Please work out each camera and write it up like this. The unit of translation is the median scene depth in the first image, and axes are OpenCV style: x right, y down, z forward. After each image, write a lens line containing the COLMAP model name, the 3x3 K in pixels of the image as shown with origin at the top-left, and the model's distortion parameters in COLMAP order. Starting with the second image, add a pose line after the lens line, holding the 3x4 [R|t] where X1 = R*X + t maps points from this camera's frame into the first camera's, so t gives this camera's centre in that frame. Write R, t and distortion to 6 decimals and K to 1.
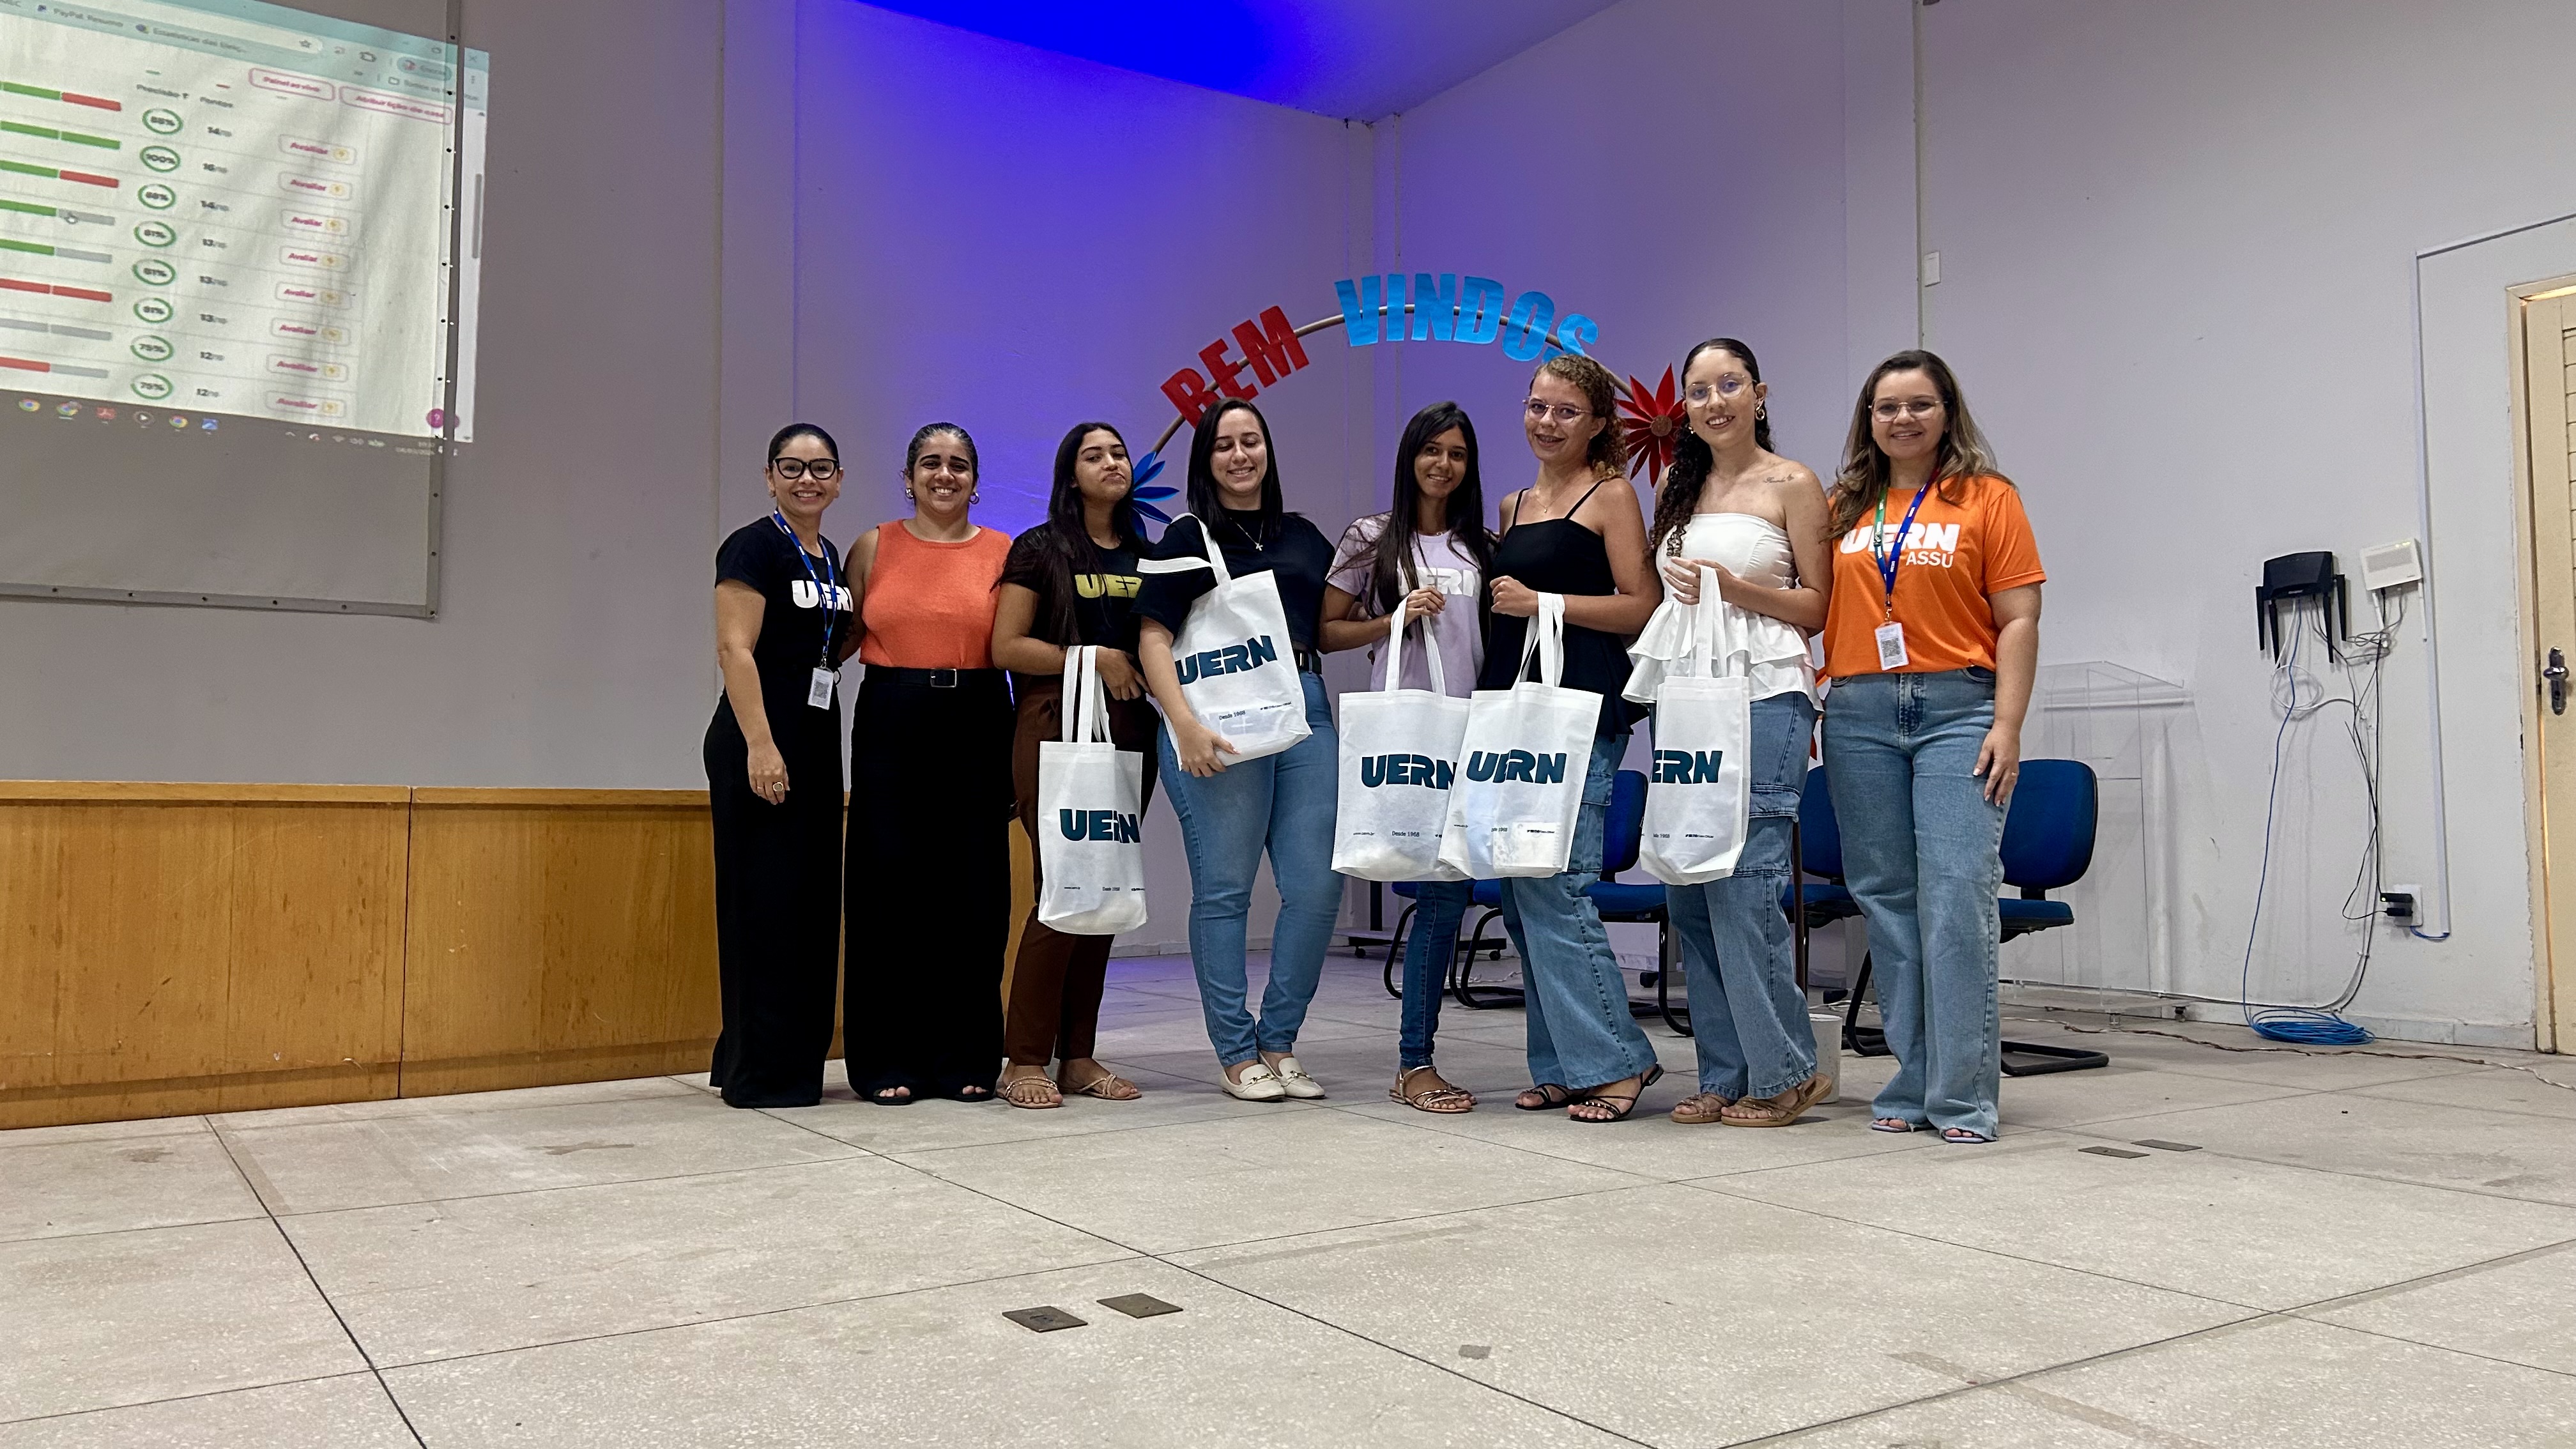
lens RADIAL K [[1927.3, 0, 1293.5], [0, 1927.3, 707.6], [0, 0, 1]] dist [0.079325, -0.093304]
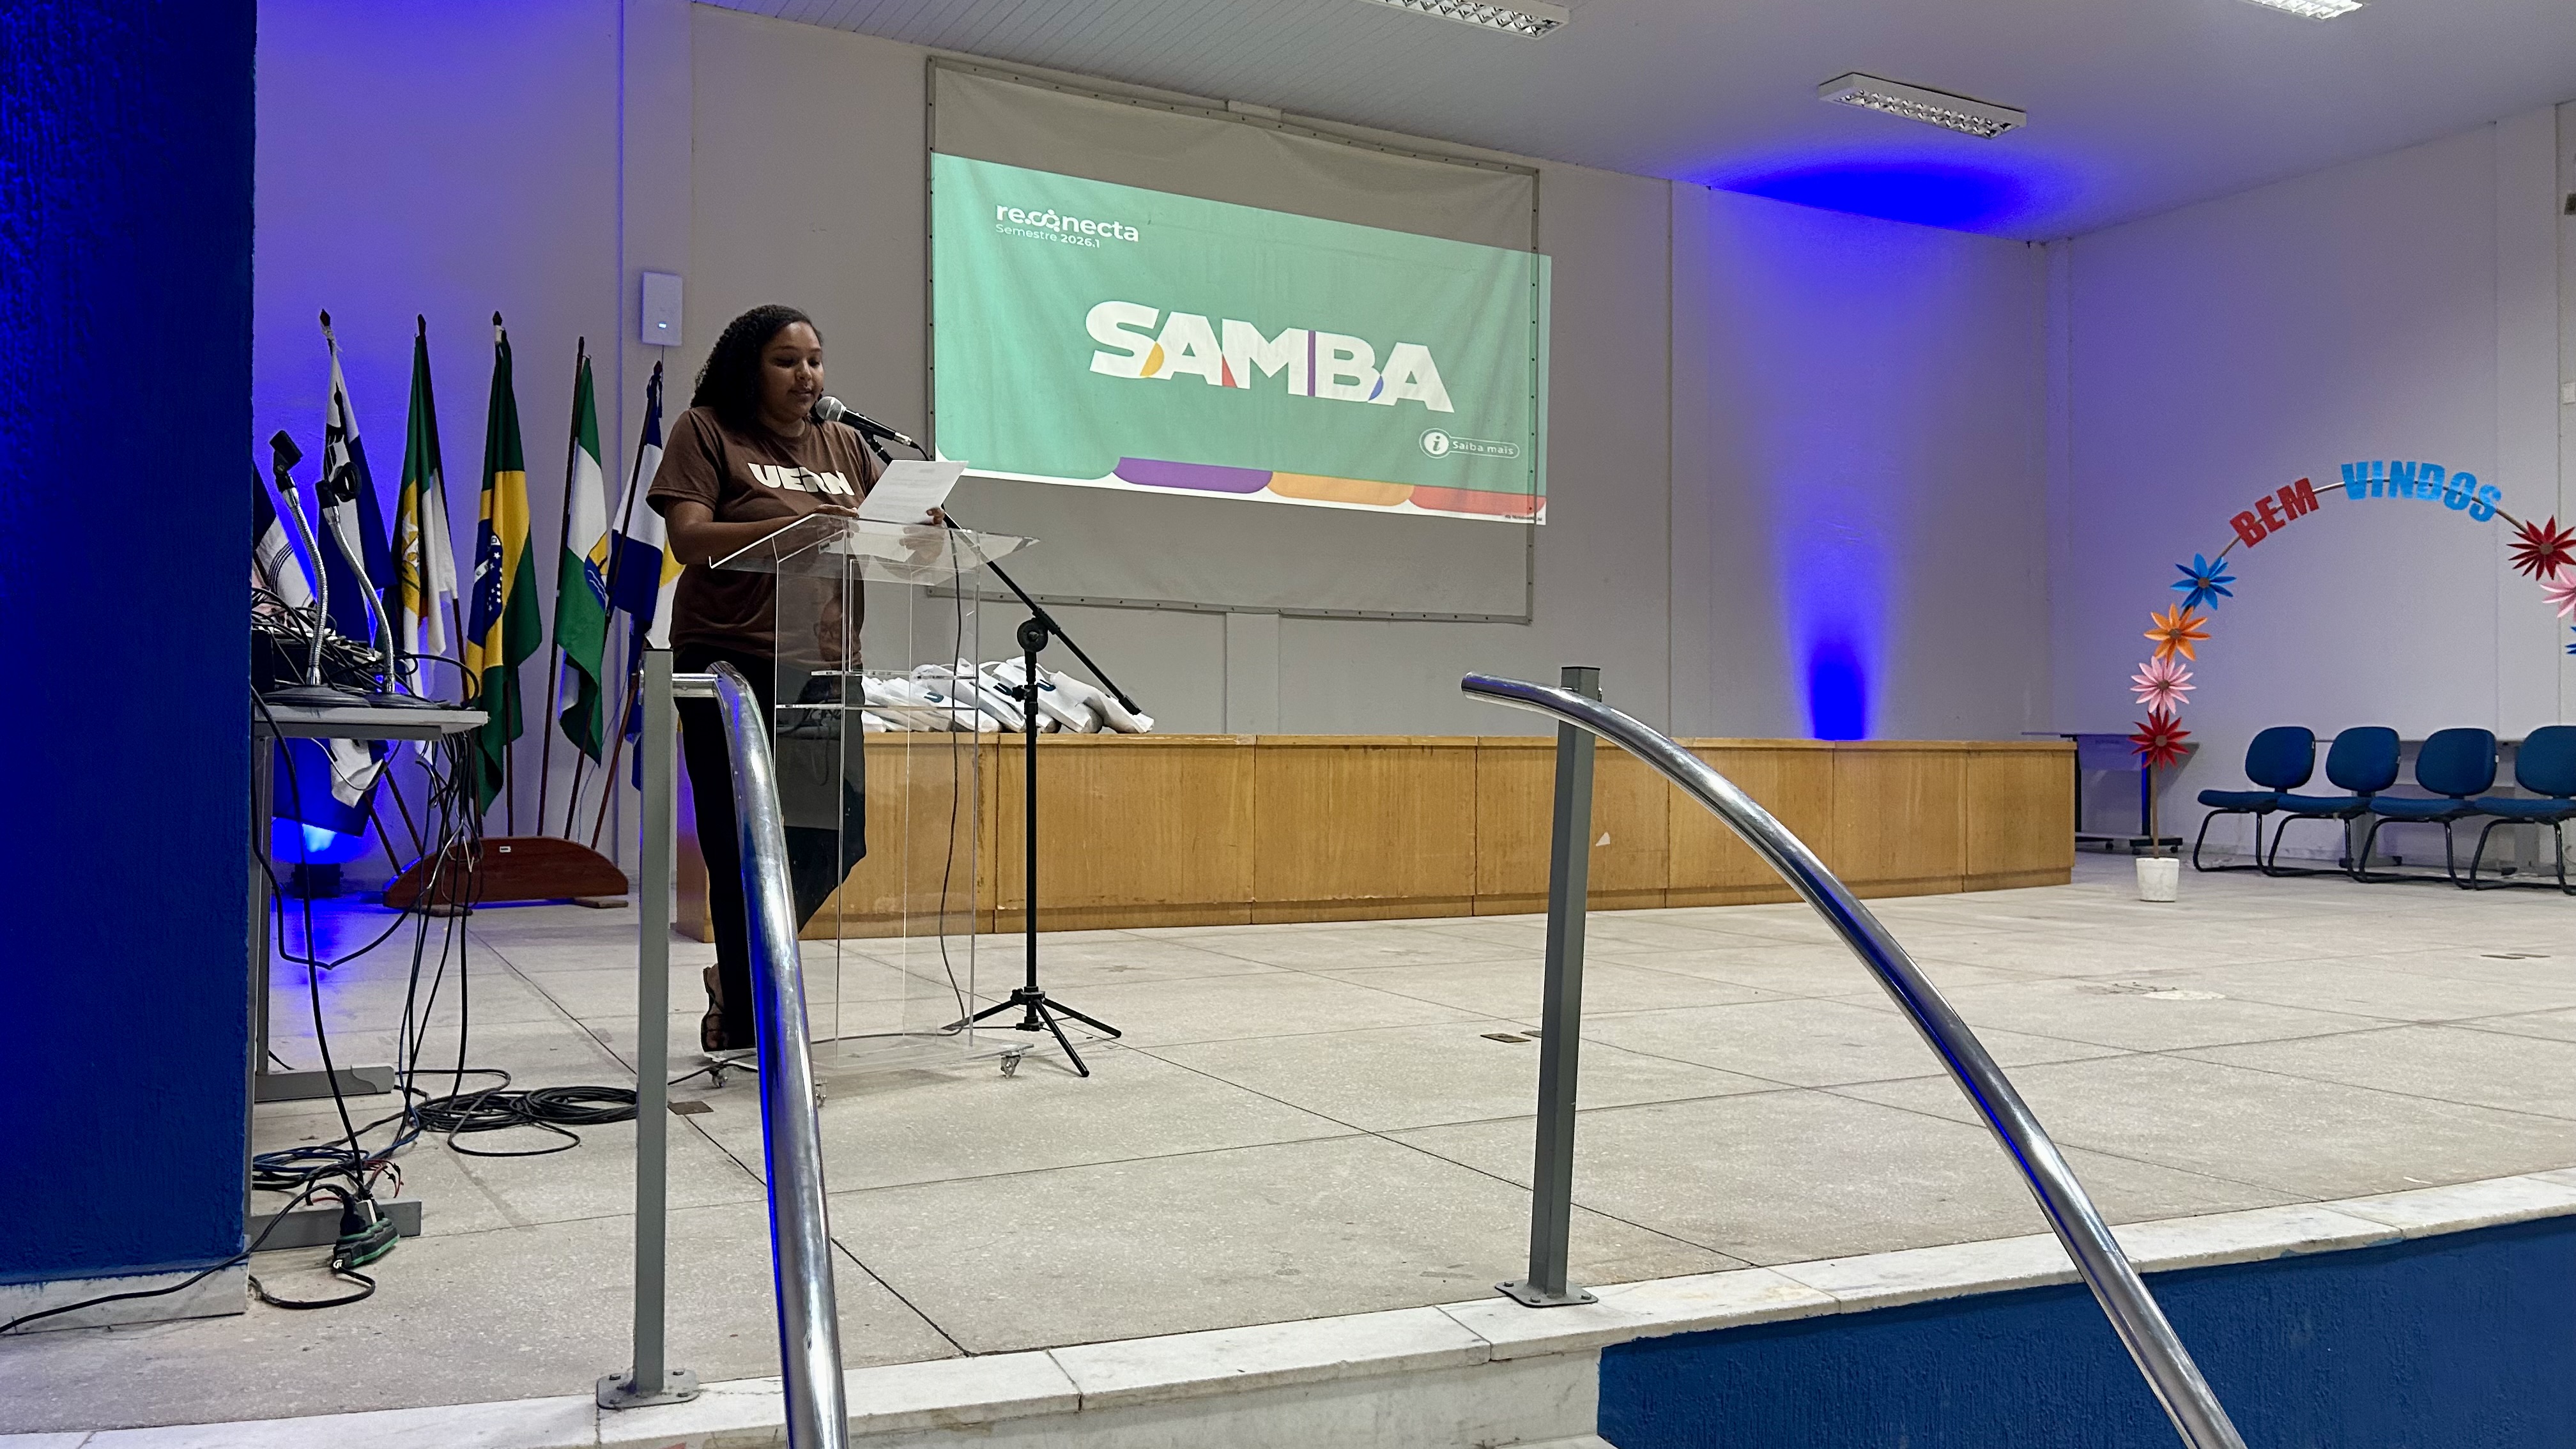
lens RADIAL K [[1922.7, 0, 1266.3], [0, 1922.7, 719.3], [0, 0, 1]] dist [0.100320, -0.134634]
pose [[0.995694, 0.005046, -0.092568, -0.767550], [-0.000541, 0.998817, 0.048628, -0.066991], [0.092703, -0.048369, 0.994518, -0.879447]]
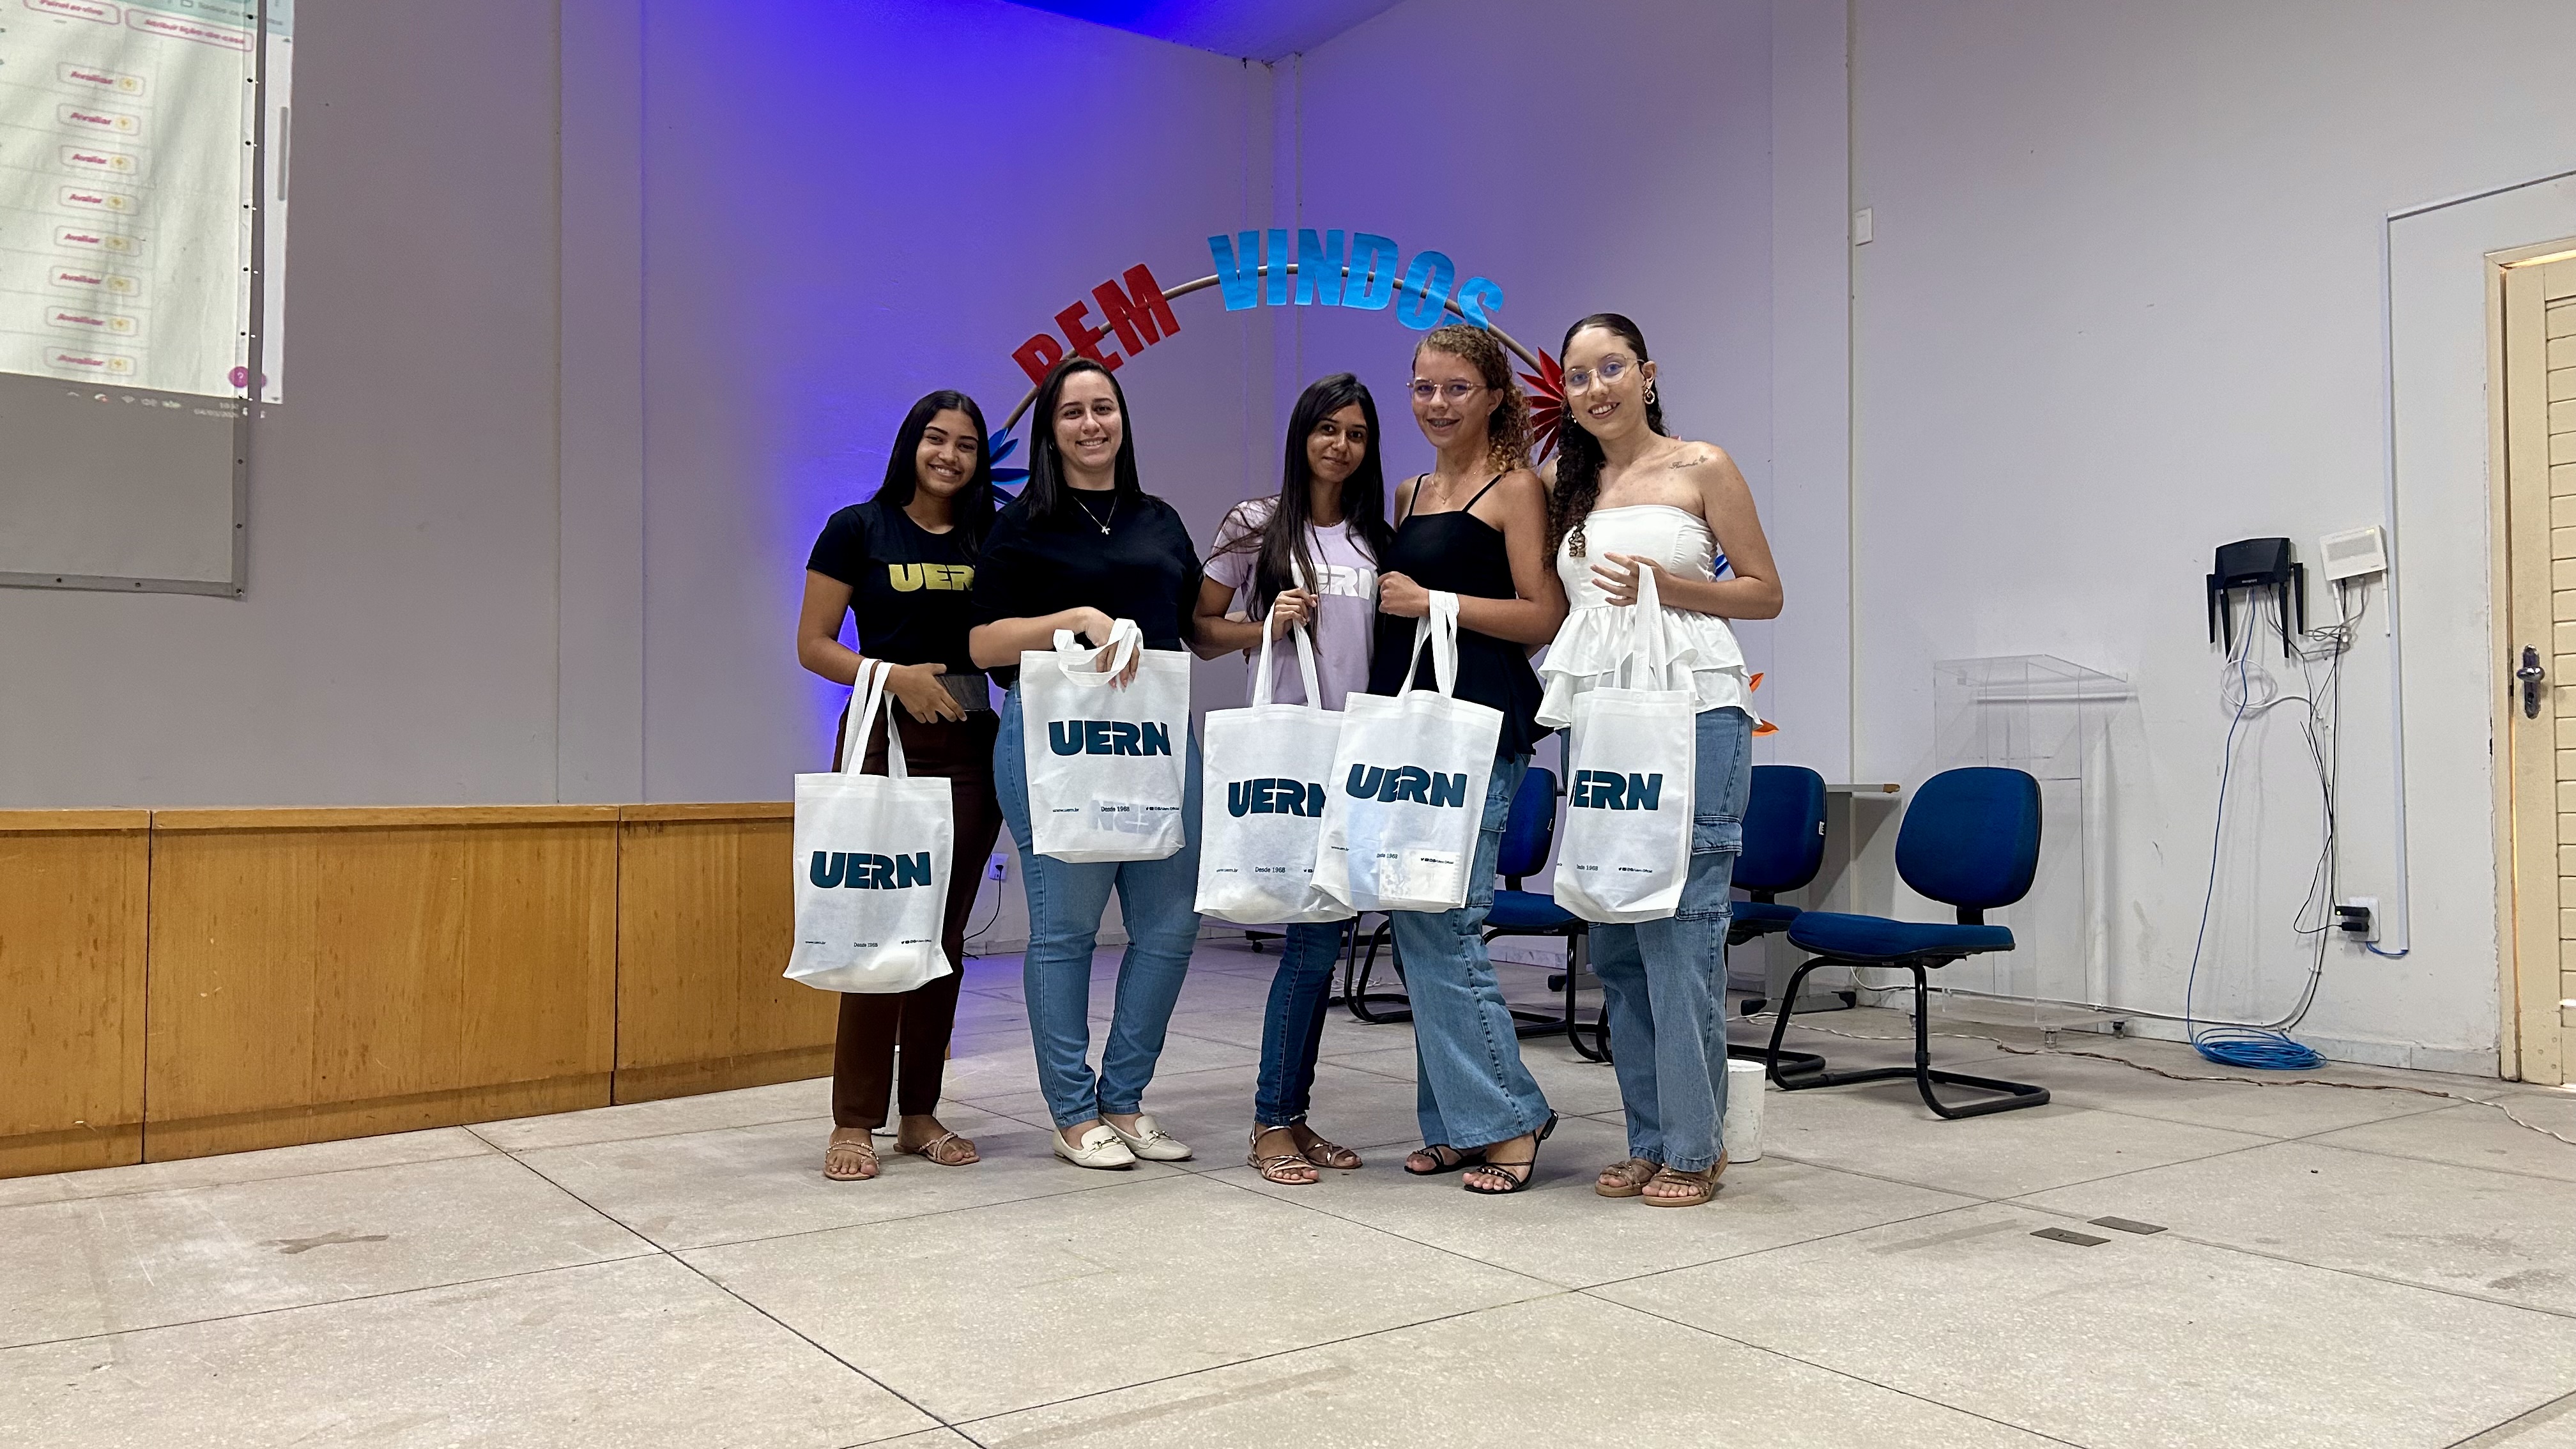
lens RADIAL K [[1928.0, 0, 1277.0], [0, 1928.0, 731.2], [0, 0, 1]] dist [0.071485, -0.083587]
pose [[0.999460, -0.000353, 0.032844, 0.022578], [-0.000854, 0.999324, 0.036741, -0.025536], [-0.032835, -0.036749, 0.998785, 0.099631]]
